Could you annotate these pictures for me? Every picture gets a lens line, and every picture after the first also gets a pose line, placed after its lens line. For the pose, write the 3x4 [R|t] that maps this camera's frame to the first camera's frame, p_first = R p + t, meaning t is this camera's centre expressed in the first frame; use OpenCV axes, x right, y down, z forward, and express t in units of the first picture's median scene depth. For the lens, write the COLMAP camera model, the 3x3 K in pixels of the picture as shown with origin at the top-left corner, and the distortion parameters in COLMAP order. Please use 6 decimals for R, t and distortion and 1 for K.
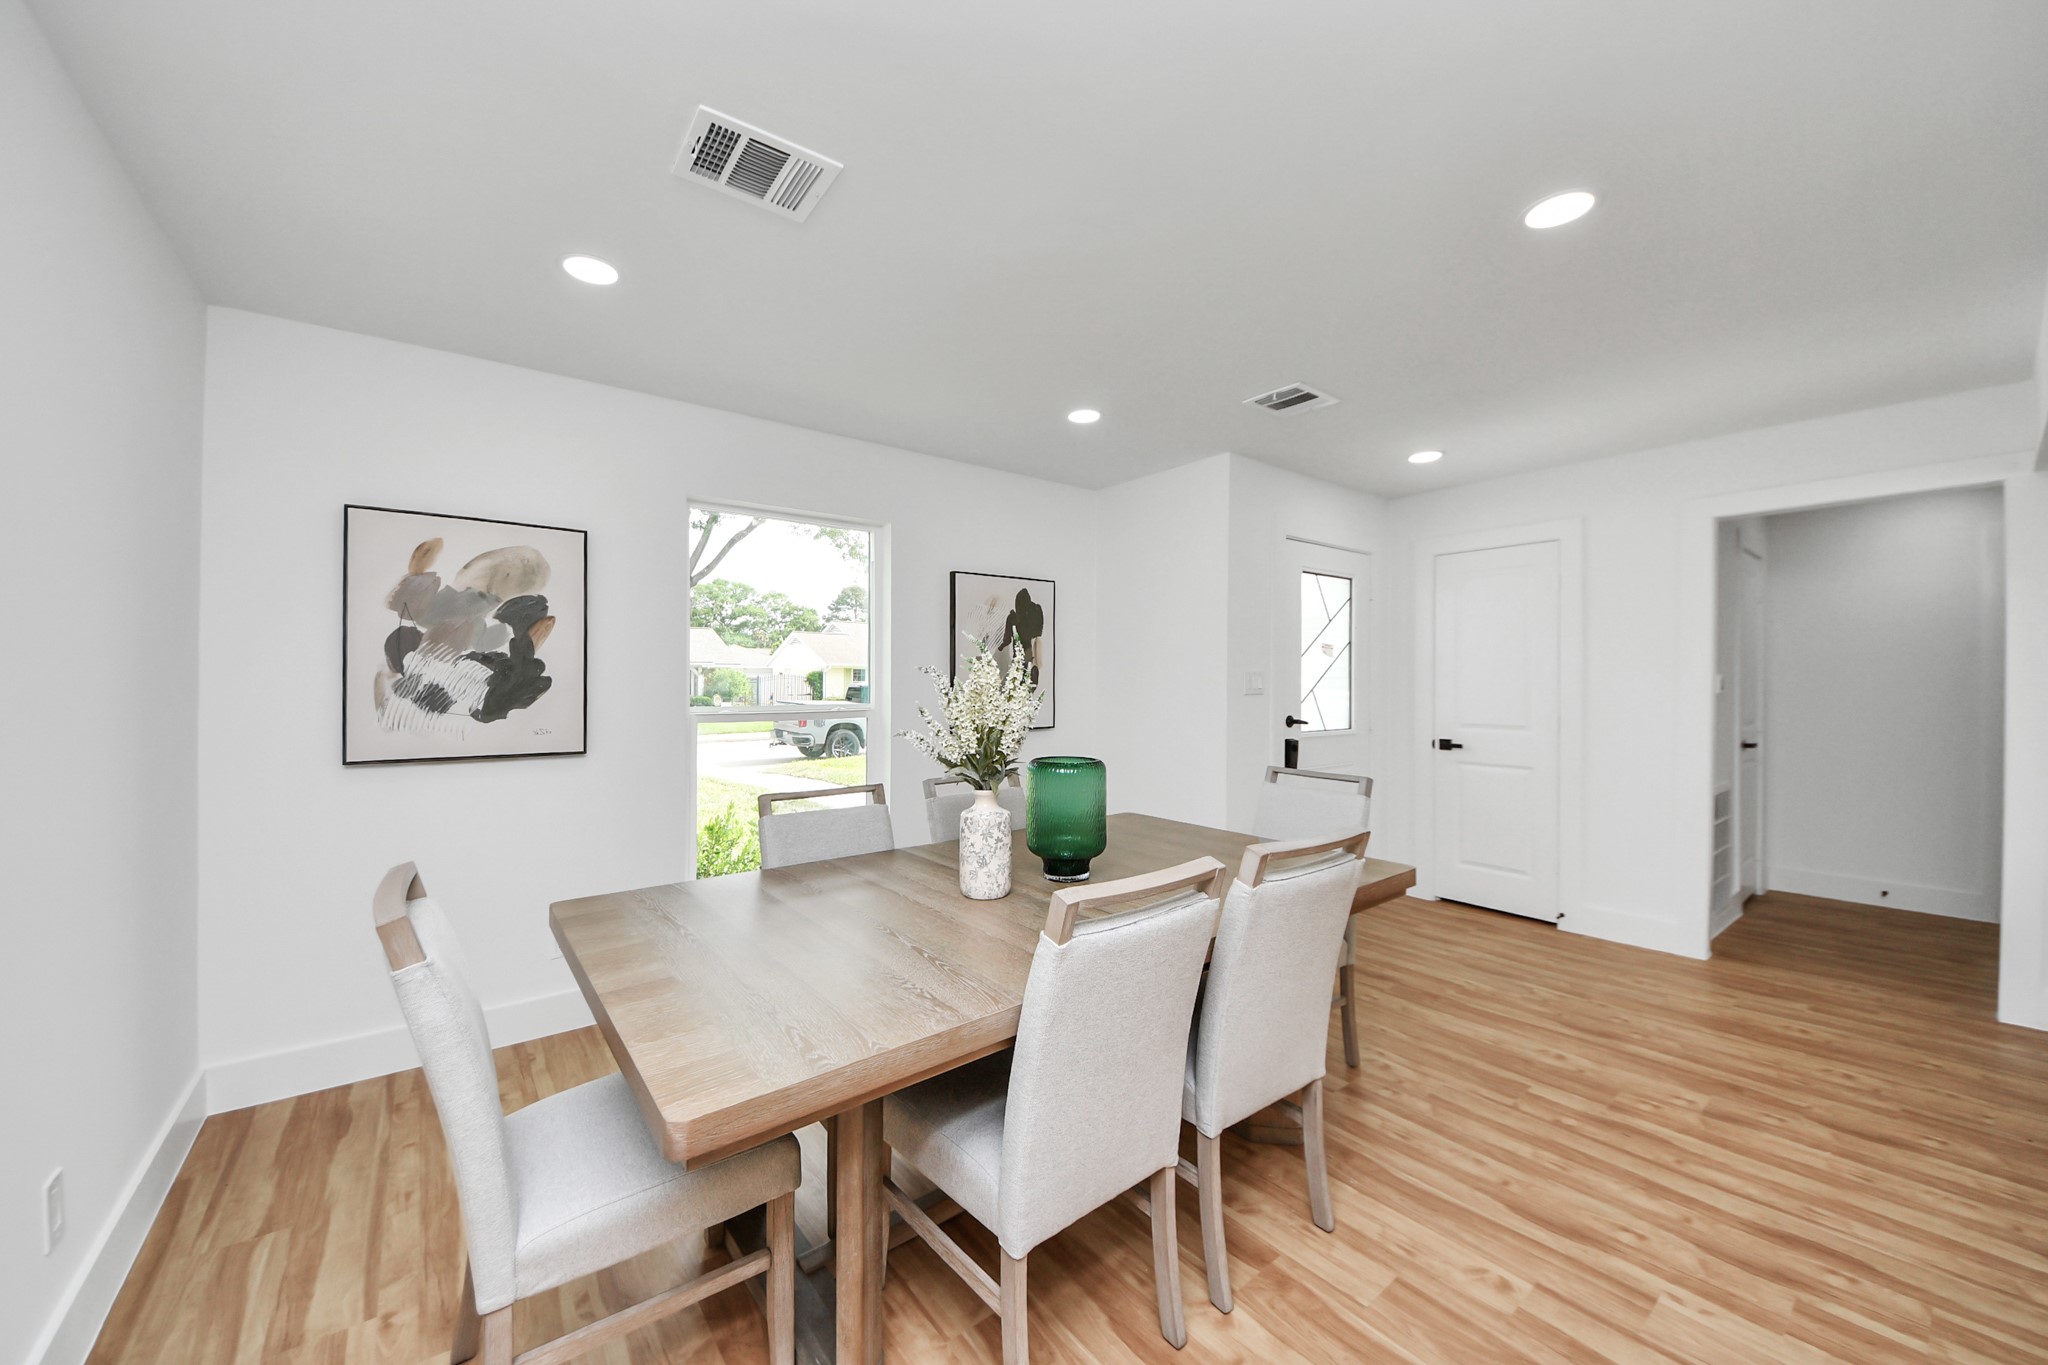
lens RADIAL K [[740.1, 0, 1024.0], [0, 740.1, 682.5], [0, 0, 1]] dist [-0.000695, -0.005108]
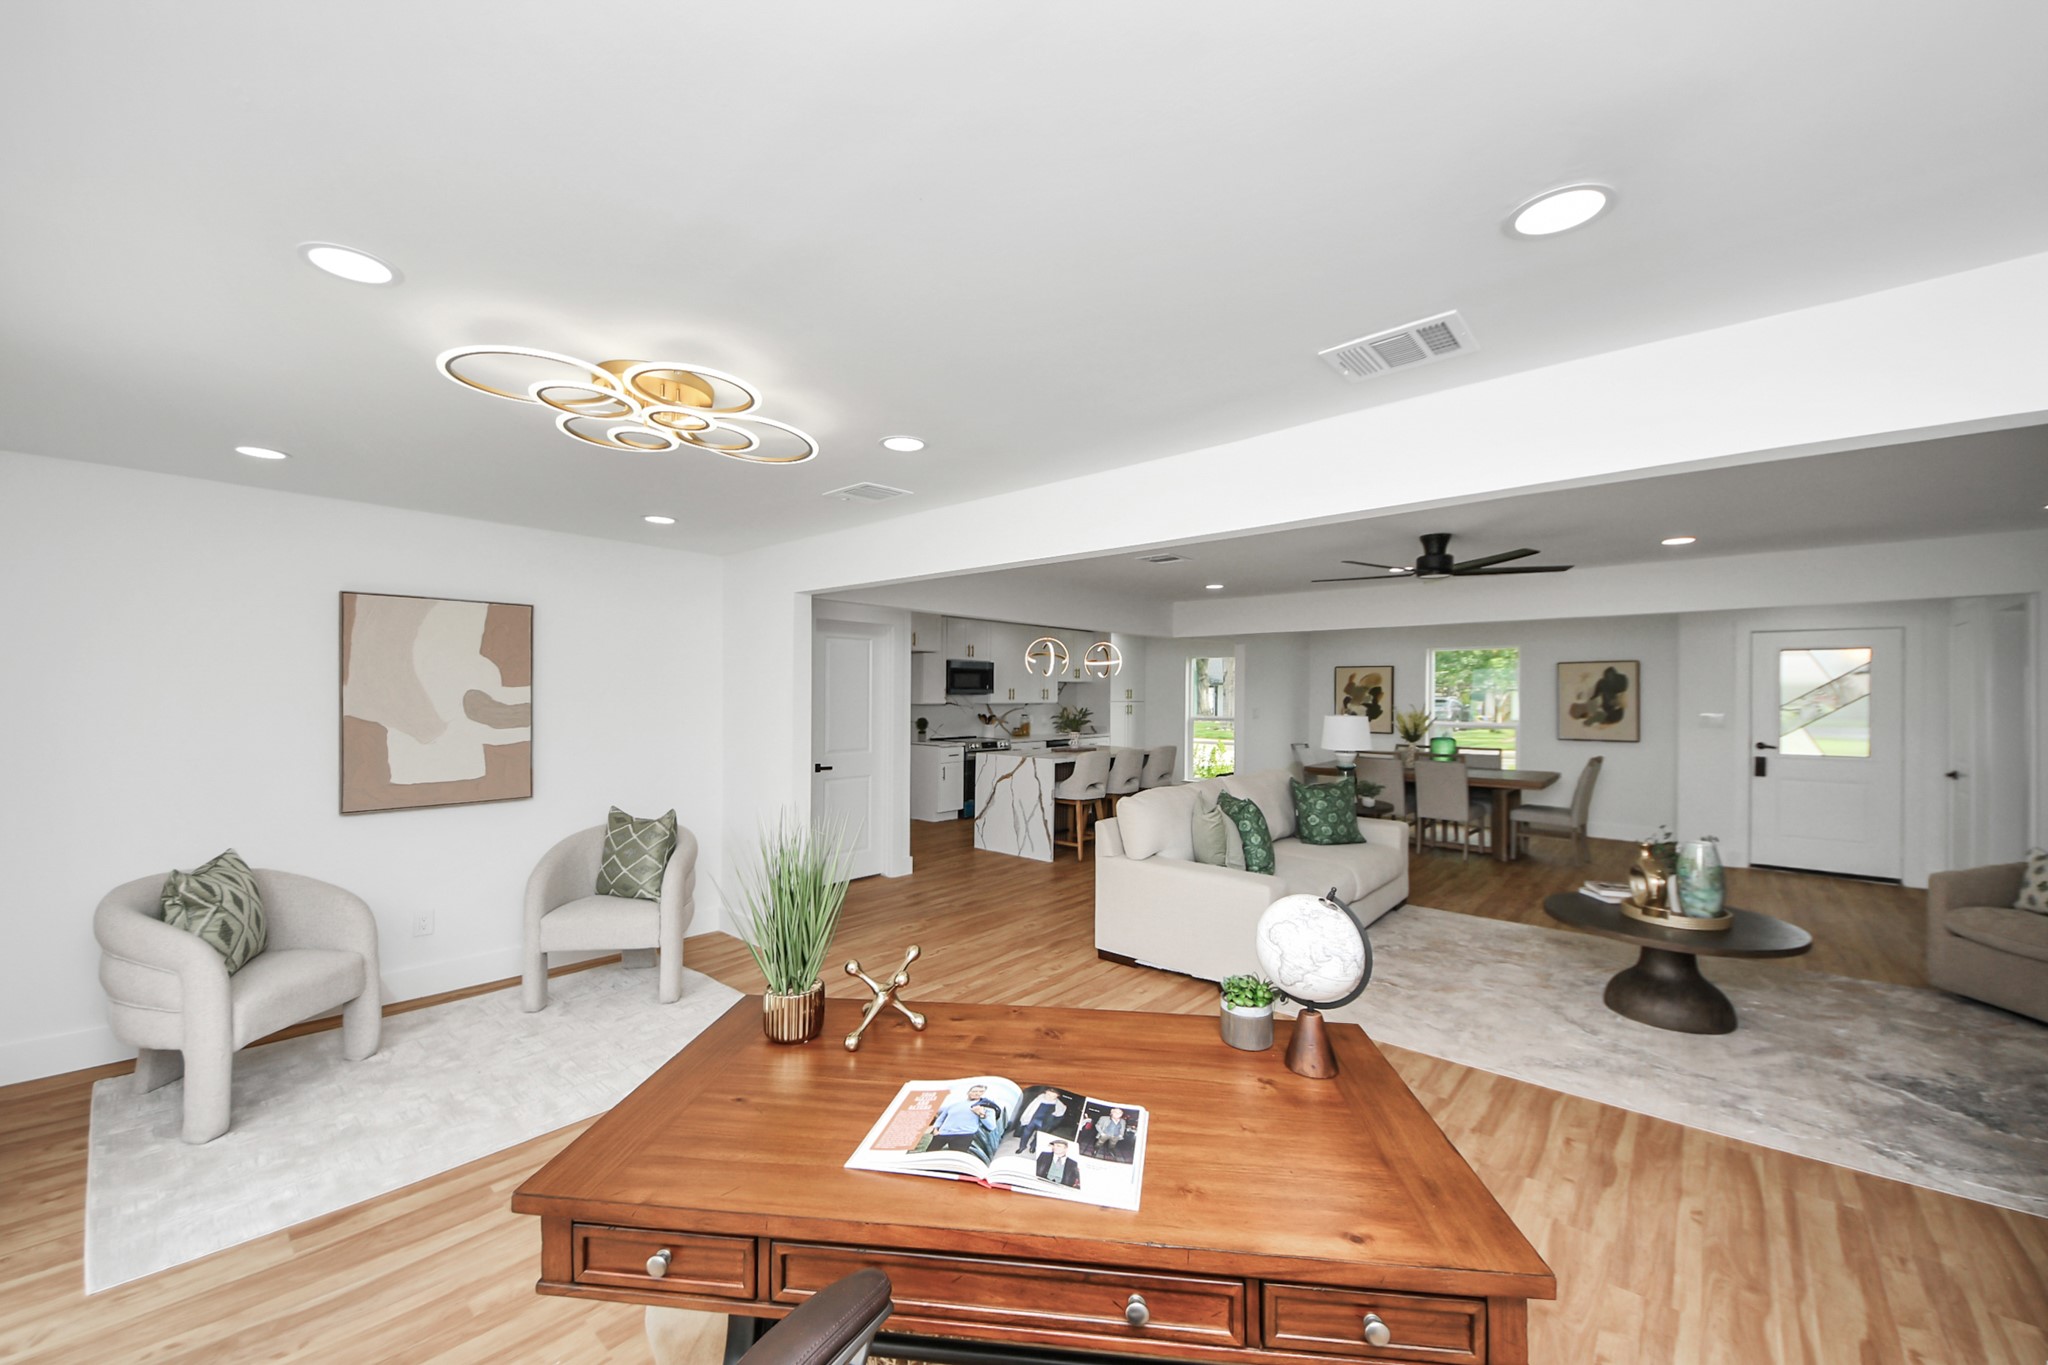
lens RADIAL K [[740.1, 0, 1024.0], [0, 740.1, 682.5], [0, 0, 1]] dist [-0.000695, -0.005108]
pose [[0.209626, -0.011375, -0.977715, 0.413831], [-0.004225, 0.999912, -0.012539, -0.015148], [0.977772, 0.006759, 0.209560, -0.234036]]
